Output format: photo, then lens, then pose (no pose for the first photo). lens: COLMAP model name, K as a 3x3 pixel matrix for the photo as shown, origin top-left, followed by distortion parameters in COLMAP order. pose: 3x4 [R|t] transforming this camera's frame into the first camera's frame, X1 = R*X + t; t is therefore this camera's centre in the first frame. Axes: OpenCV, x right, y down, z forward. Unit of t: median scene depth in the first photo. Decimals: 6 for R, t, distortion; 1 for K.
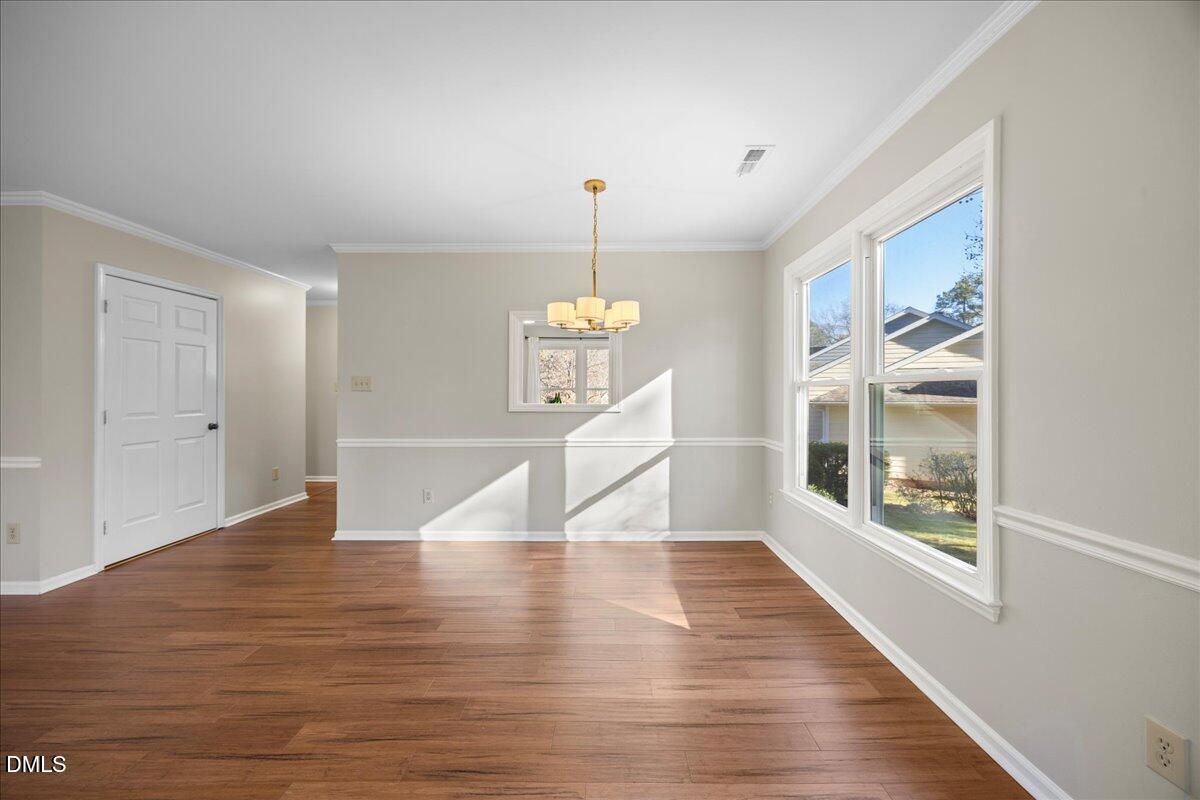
lens RADIAL K [[455.3, 0, 606.0], [0, 455.3, 393.8], [0, 0, 1]] dist [-0.004491, 0.000979]
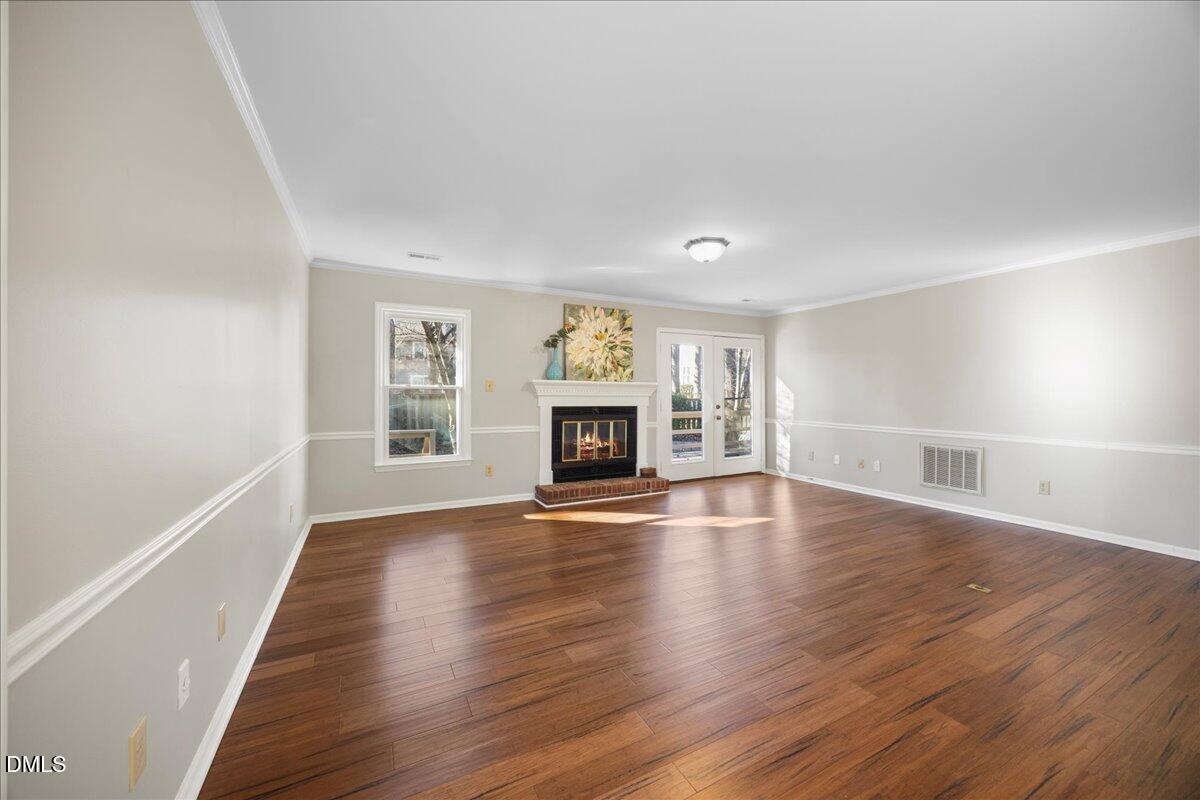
lens RADIAL K [[455.3, 0, 609.5], [0, 455.3, 395.1], [0, 0, 1]] dist [-0.004491, 0.000979]
pose [[-0.881332, 0.000630, -0.472497, 0.248930], [-0.001038, 0.999994, 0.003268, 0.001499], [0.472497, 0.003370, -0.881326, 0.758524]]
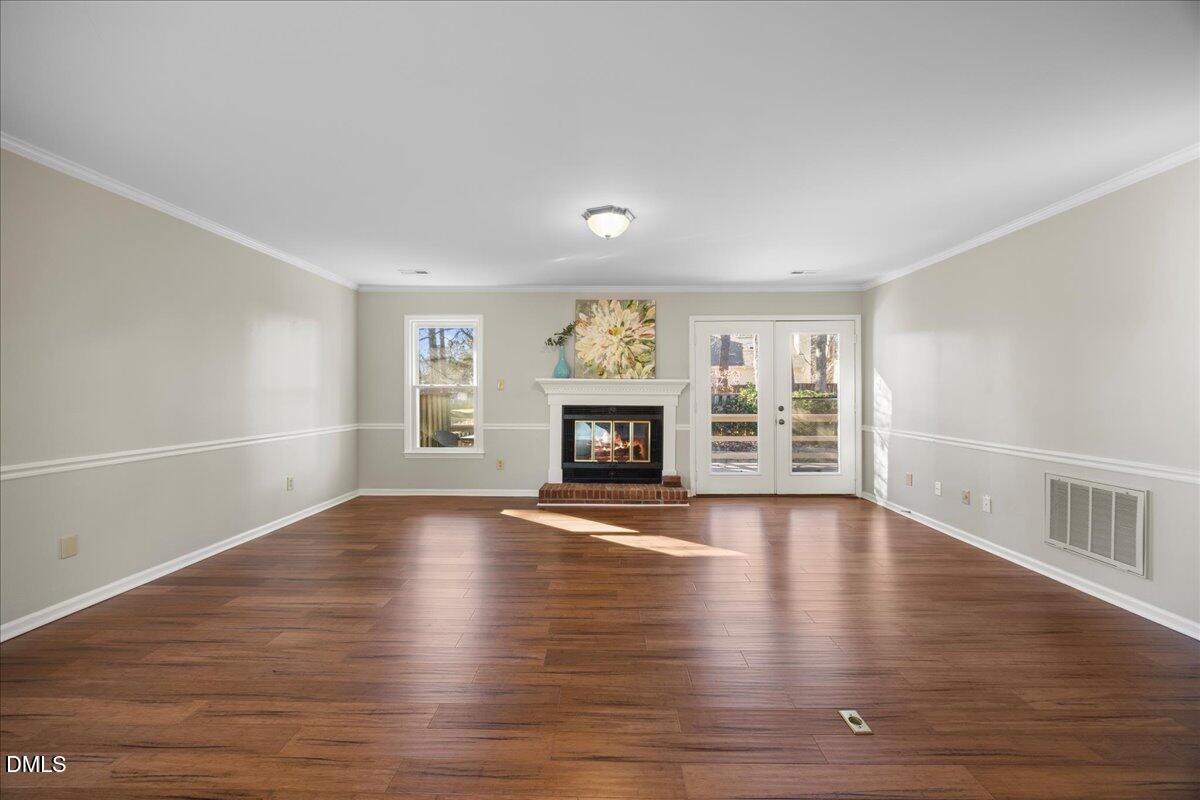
lens RADIAL K [[455.3, 0, 604.0], [0, 455.3, 396.0], [0, 0, 1]] dist [-0.004491, 0.000979]
pose [[-0.999911, -0.000298, 0.013304, -0.501757], [-0.000199, 0.999972, 0.007417, 0.003272], [-0.013306, 0.007413, -0.999884, 0.839610]]
